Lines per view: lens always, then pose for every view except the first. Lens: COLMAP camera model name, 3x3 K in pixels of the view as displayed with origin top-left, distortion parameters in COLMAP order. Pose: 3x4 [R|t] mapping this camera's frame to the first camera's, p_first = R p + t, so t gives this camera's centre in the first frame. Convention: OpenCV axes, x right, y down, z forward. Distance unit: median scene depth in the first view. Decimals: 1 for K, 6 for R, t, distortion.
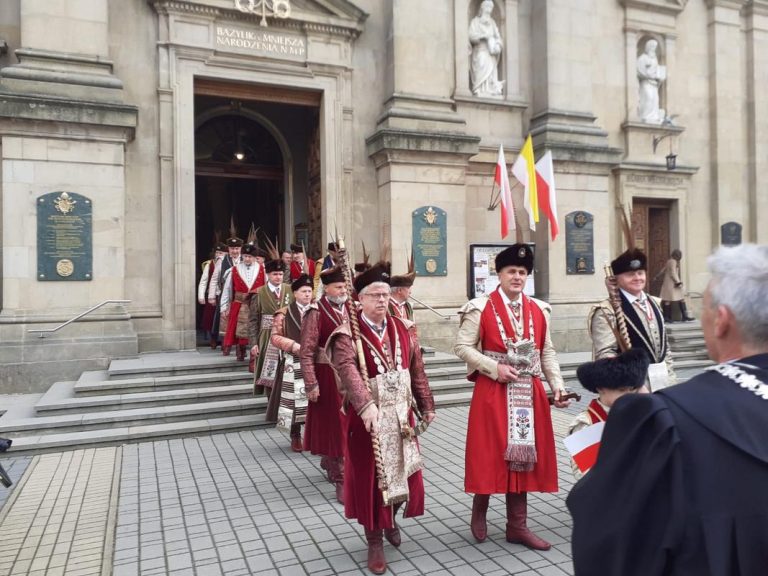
lens RADIAL K [[627.0, 0, 386.1], [0, 627.0, 286.8], [0, 0, 1]] dist [0.020408, -0.015167]
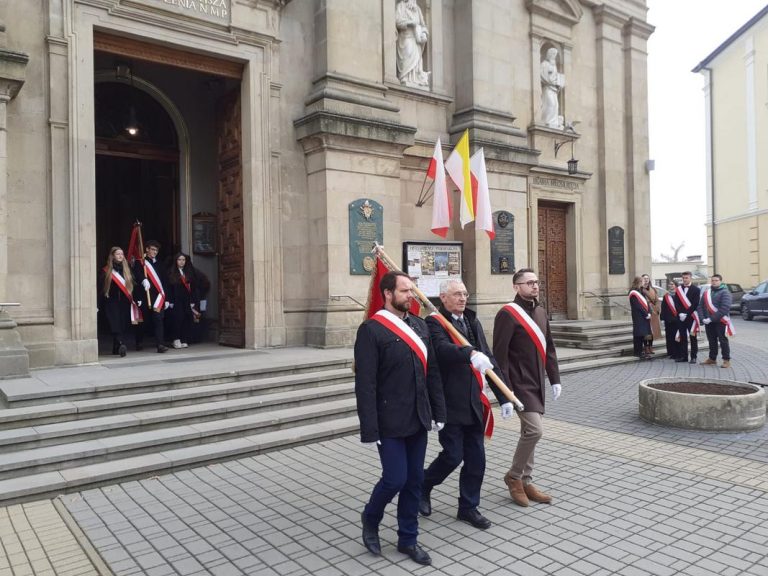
lens RADIAL K [[627.0, 0, 382.3], [0, 627.0, 285.6], [0, 0, 1]] dist [0.020408, -0.015167]
pose [[0.962475, 0.002996, 0.271353, -0.152743], [-0.002585, 0.999995, -0.001872, 0.000515], [-0.271358, 0.001101, 0.962478, 0.105150]]
